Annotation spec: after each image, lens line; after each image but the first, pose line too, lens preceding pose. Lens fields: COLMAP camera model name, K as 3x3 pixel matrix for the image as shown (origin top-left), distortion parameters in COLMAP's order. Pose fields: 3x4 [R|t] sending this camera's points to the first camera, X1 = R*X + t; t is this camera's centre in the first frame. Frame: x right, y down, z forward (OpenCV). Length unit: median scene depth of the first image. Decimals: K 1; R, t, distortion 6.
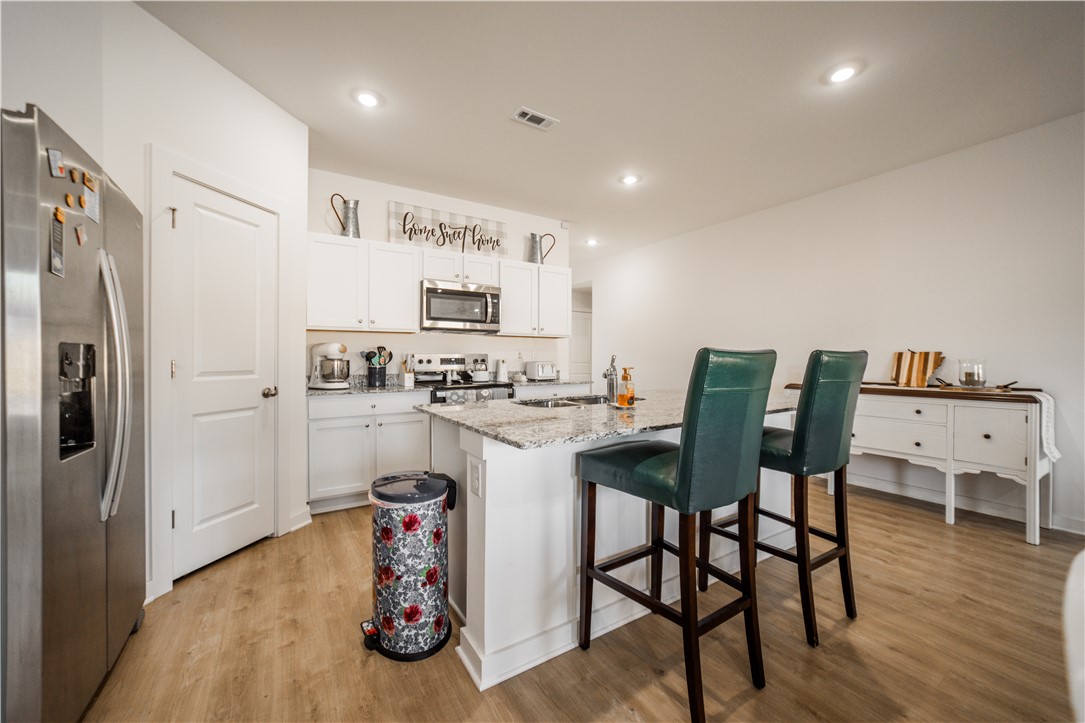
lens RADIAL K [[420.1, 0, 546.7], [0, 420.1, 360.1], [0, 0, 1]] dist [0.015277, 0.001097]
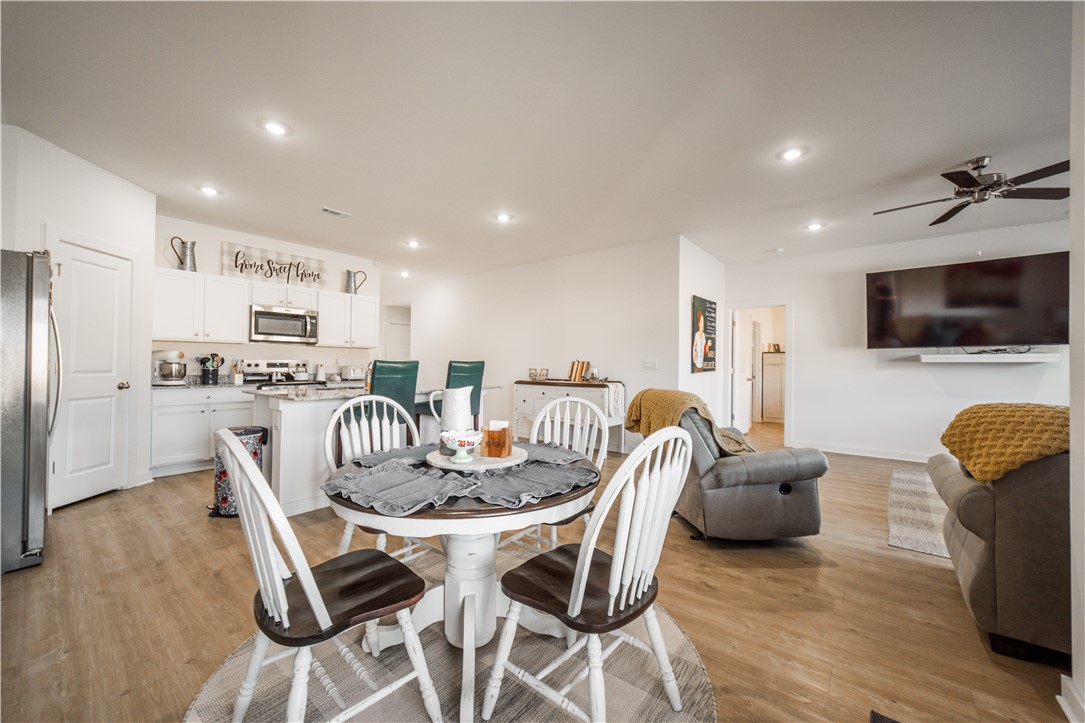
lens RADIAL K [[420.1, 0, 535.0], [0, 420.1, 361.1], [0, 0, 1]] dist [0.015277, 0.001097]
pose [[0.956728, 0.009489, 0.290828, 0.178546], [-0.006082, 0.999902, -0.012615, 0.001752], [-0.290919, 0.010300, 0.956692, -0.551573]]
